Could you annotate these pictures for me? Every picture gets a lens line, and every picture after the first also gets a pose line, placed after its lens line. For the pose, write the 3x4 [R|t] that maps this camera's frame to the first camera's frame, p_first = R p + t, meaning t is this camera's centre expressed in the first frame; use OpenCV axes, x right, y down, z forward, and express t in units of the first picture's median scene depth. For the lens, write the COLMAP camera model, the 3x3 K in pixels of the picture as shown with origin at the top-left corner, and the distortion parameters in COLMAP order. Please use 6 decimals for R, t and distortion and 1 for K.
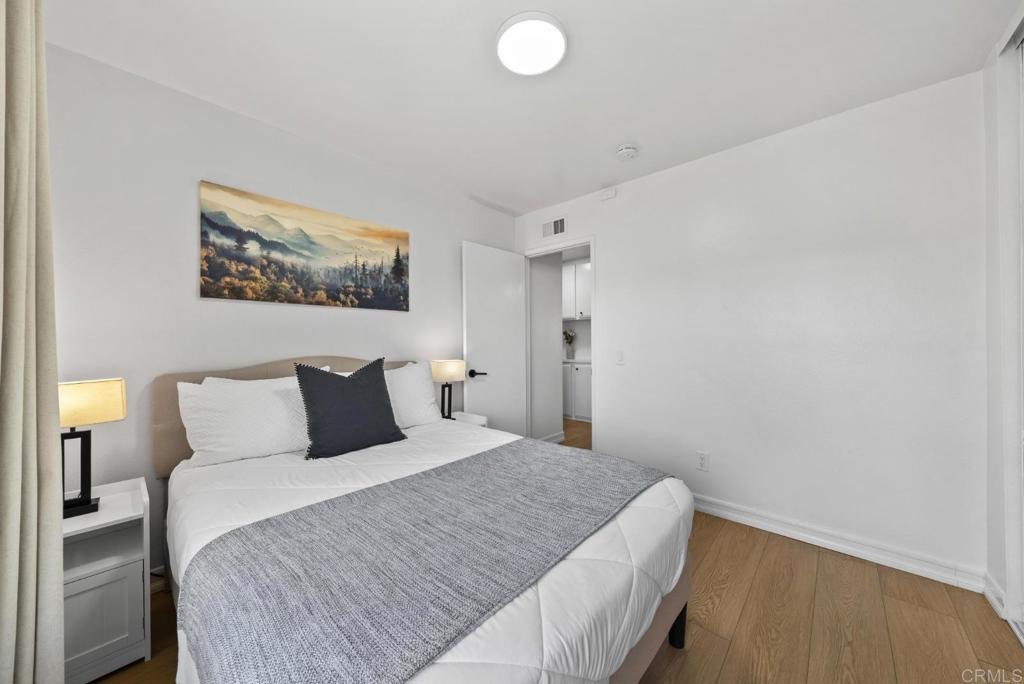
lens RADIAL K [[353.5, 0, 509.3], [0, 353.5, 345.4], [0, 0, 1]] dist [-0.002971, -0.000208]
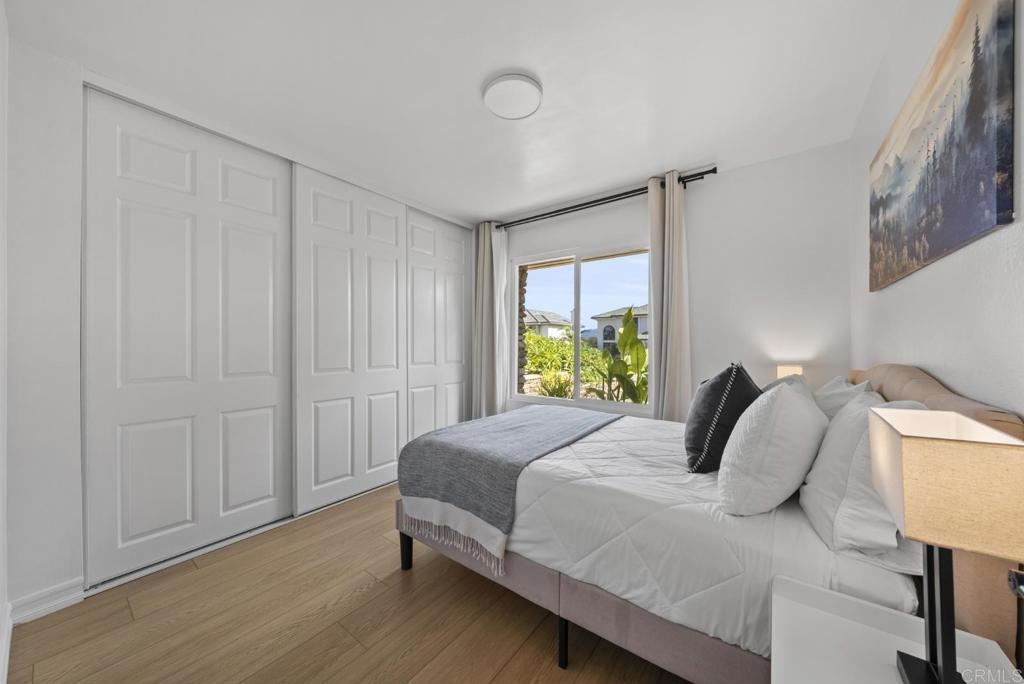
lens RADIAL K [[353.5, 0, 509.3], [0, 353.5, 345.4], [0, 0, 1]] dist [-0.002971, -0.000208]
pose [[-0.994327, 0.009127, -0.105970, 0.143550], [0.007664, 0.999870, 0.014202, -0.012184], [0.106086, 0.013310, -0.994268, 1.525533]]
